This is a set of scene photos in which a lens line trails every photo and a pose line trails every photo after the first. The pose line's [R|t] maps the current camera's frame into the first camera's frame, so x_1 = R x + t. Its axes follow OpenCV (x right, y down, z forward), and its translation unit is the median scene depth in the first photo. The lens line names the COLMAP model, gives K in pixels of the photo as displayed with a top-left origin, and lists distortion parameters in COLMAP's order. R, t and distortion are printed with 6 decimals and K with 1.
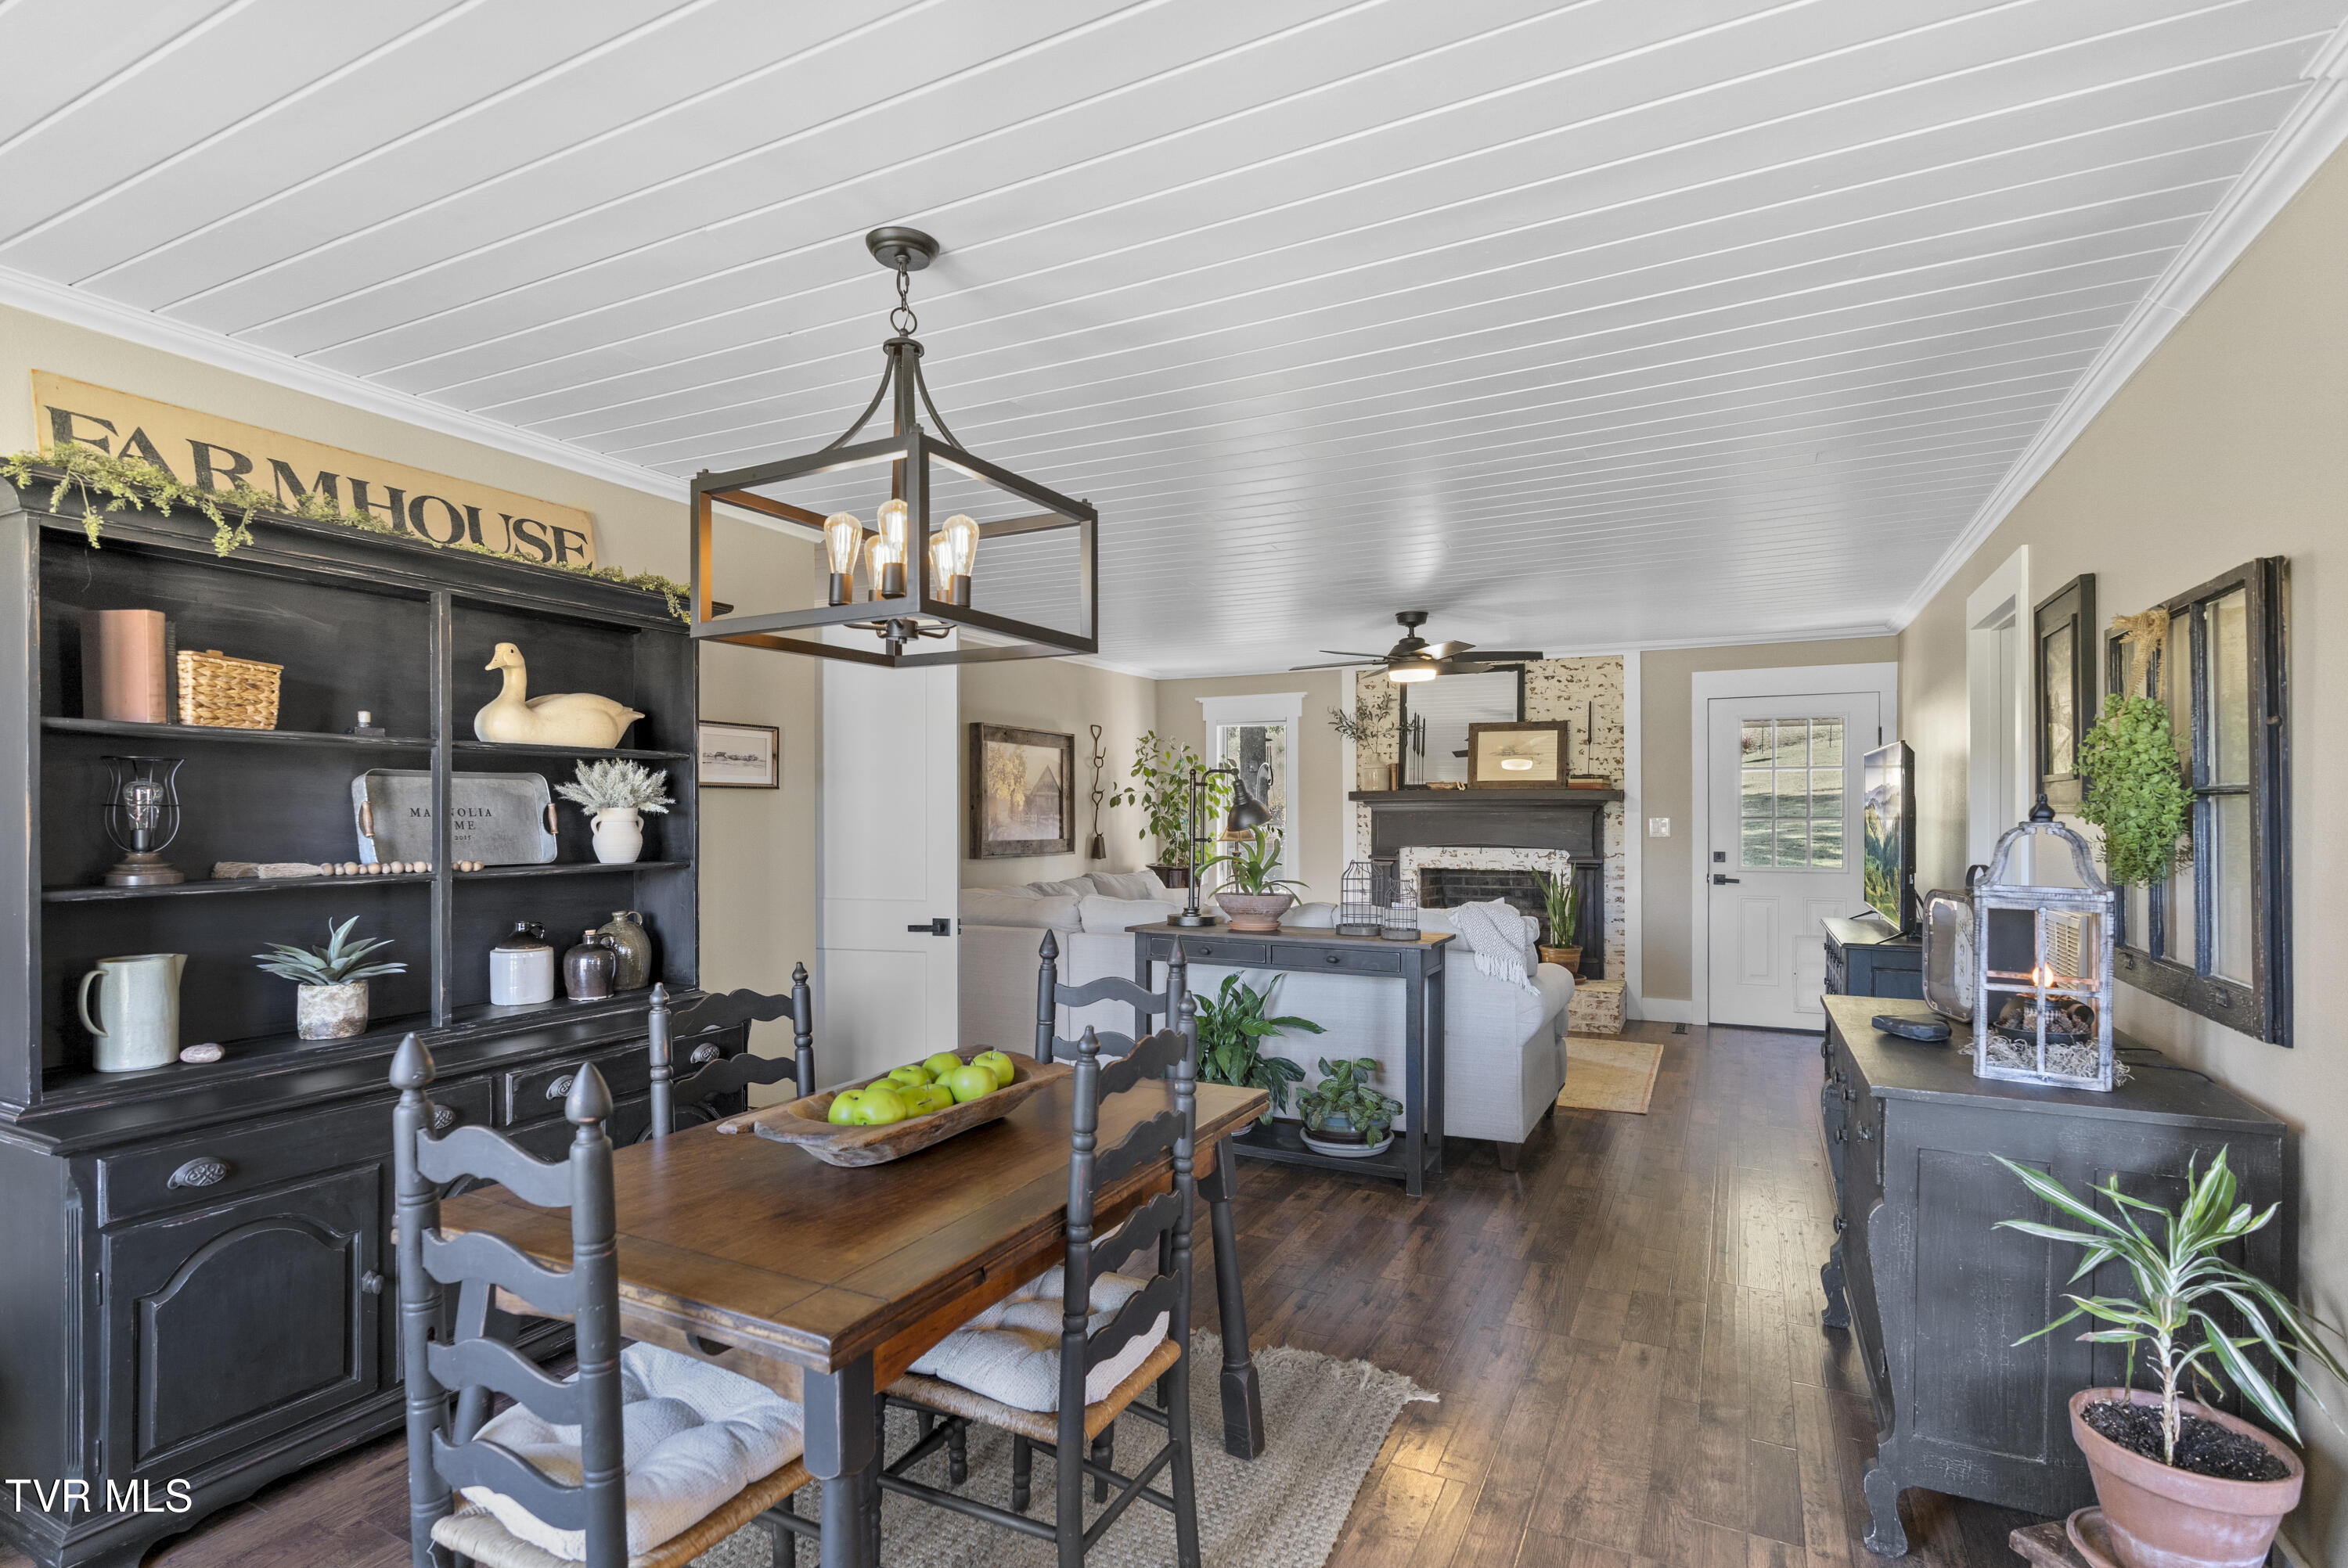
lens RADIAL K [[1139.3, 0, 1174.2], [0, 1139.3, 801.1], [0, 0, 1]] dist [-0.000320, -0.000017]
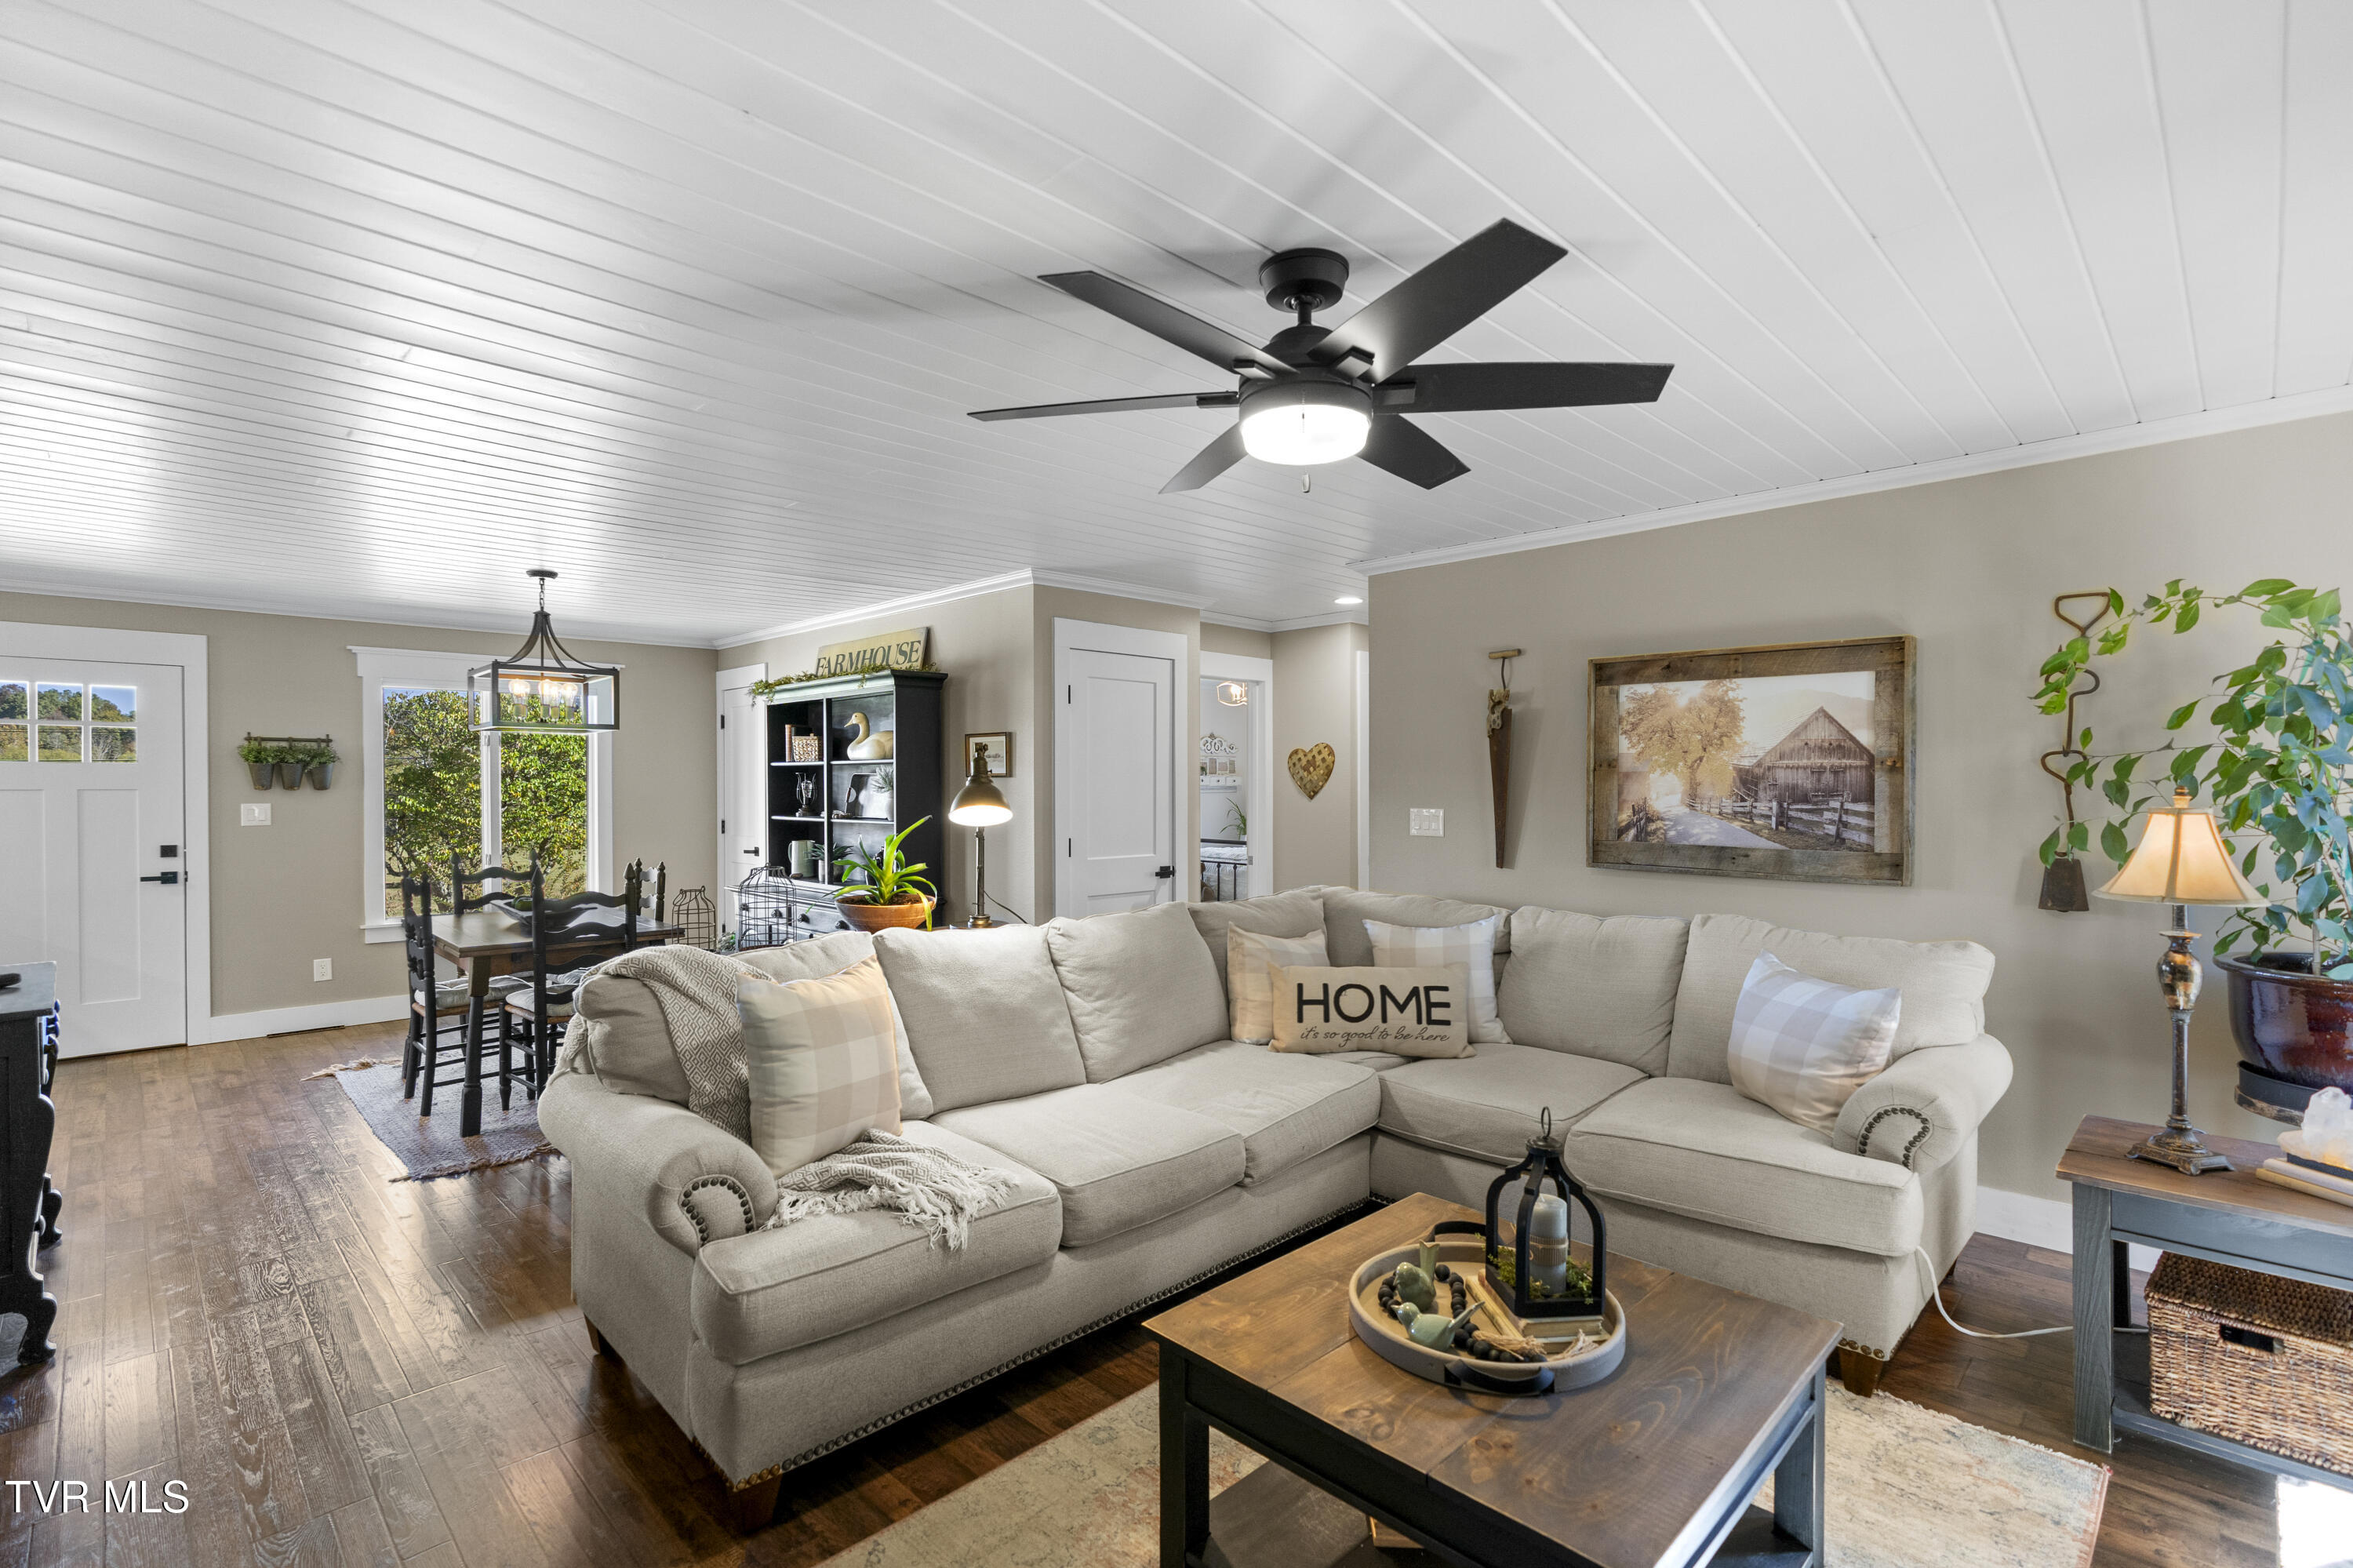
lens RADIAL K [[1077.0, 0, 1177.2], [0, 1077.0, 787.3], [0, 0, 1]] dist [-0.001289, 0.000918]
pose [[-0.314389, 0.004875, -0.949282, 1.007679], [0.010899, 0.999939, 0.001526, 0.001360], [0.949232, -0.009867, -0.314423, 1.969249]]
